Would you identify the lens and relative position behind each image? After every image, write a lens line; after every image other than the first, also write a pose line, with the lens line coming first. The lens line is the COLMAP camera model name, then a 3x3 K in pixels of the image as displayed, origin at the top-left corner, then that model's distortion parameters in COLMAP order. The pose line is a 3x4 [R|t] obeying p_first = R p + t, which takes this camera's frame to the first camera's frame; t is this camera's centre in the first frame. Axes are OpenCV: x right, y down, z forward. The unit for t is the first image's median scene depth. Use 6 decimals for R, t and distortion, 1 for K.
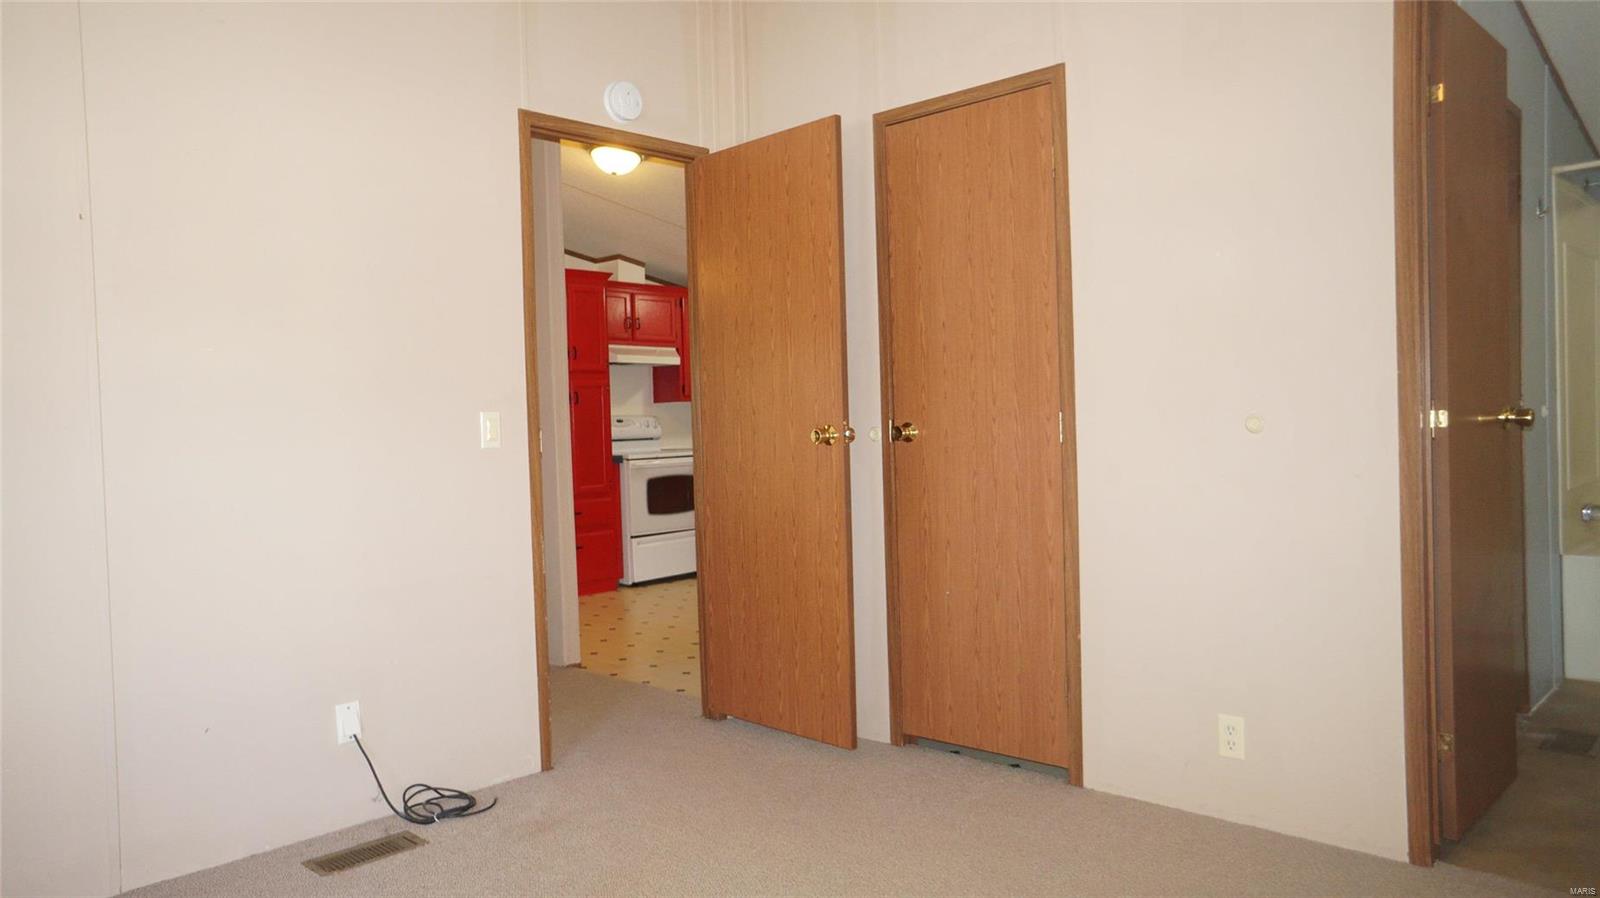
lens RADIAL K [[1101.5, 0, 766.8], [0, 1101.5, 450.9], [0, 0, 1]] dist [-0.066558, 0.097284]
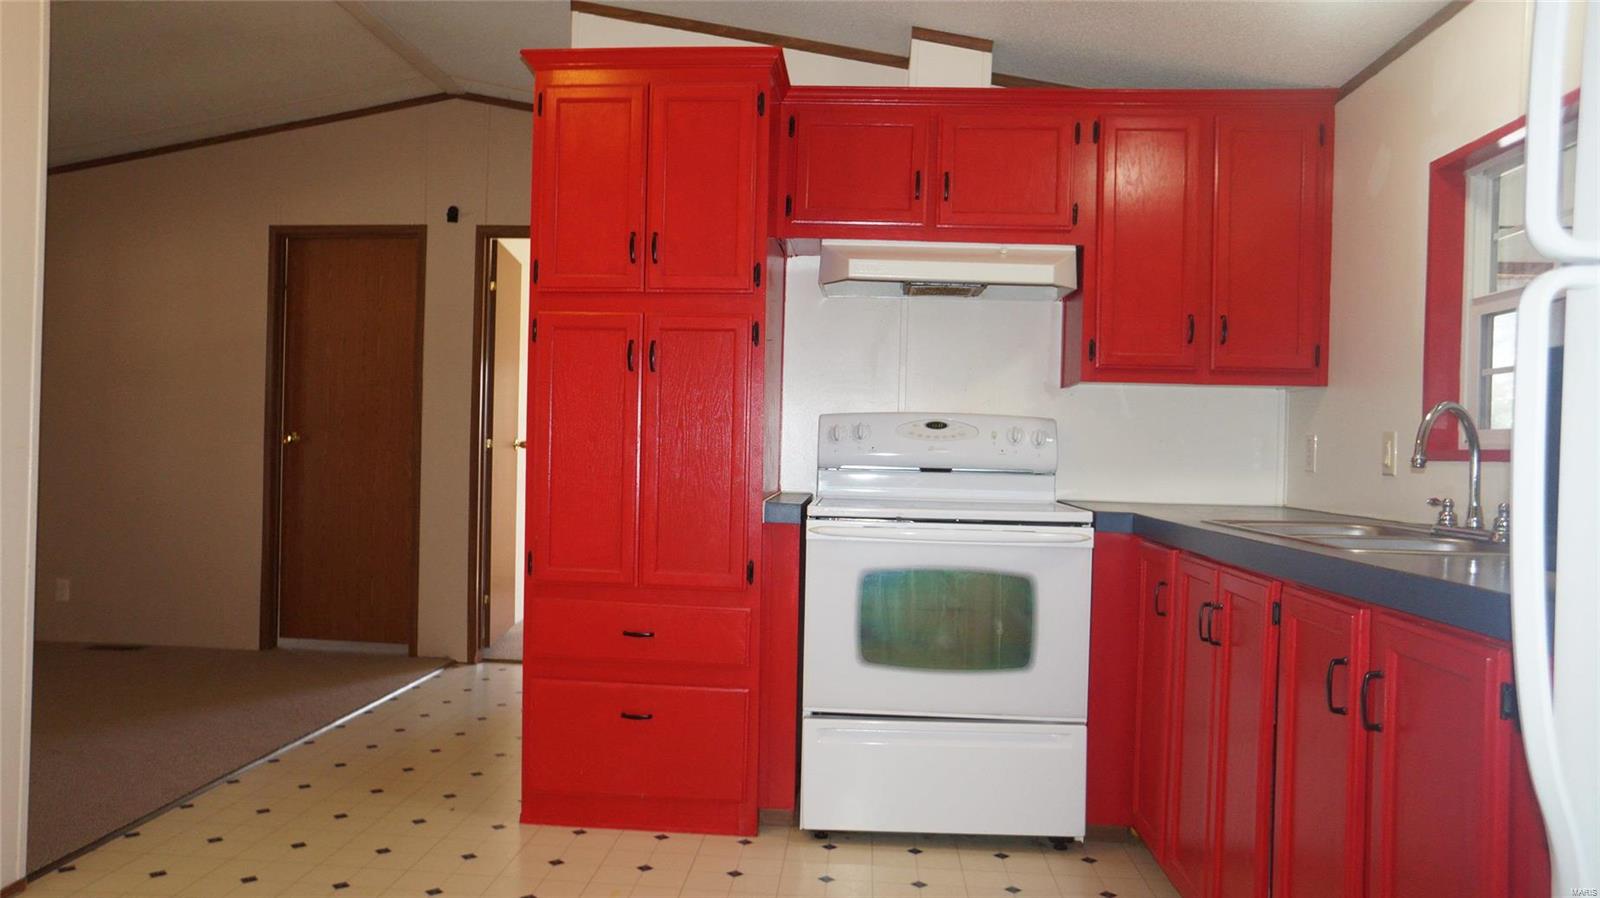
lens RADIAL K [[1101.5, 0, 766.8], [0, 1101.5, 450.9], [0, 0, 1]] dist [-0.066558, 0.097284]
pose [[0.651756, 0.050134, -0.756770, 0.149740], [-0.062741, 0.997957, 0.012077, -0.018456], [0.755830, 0.039609, 0.653569, 0.677791]]
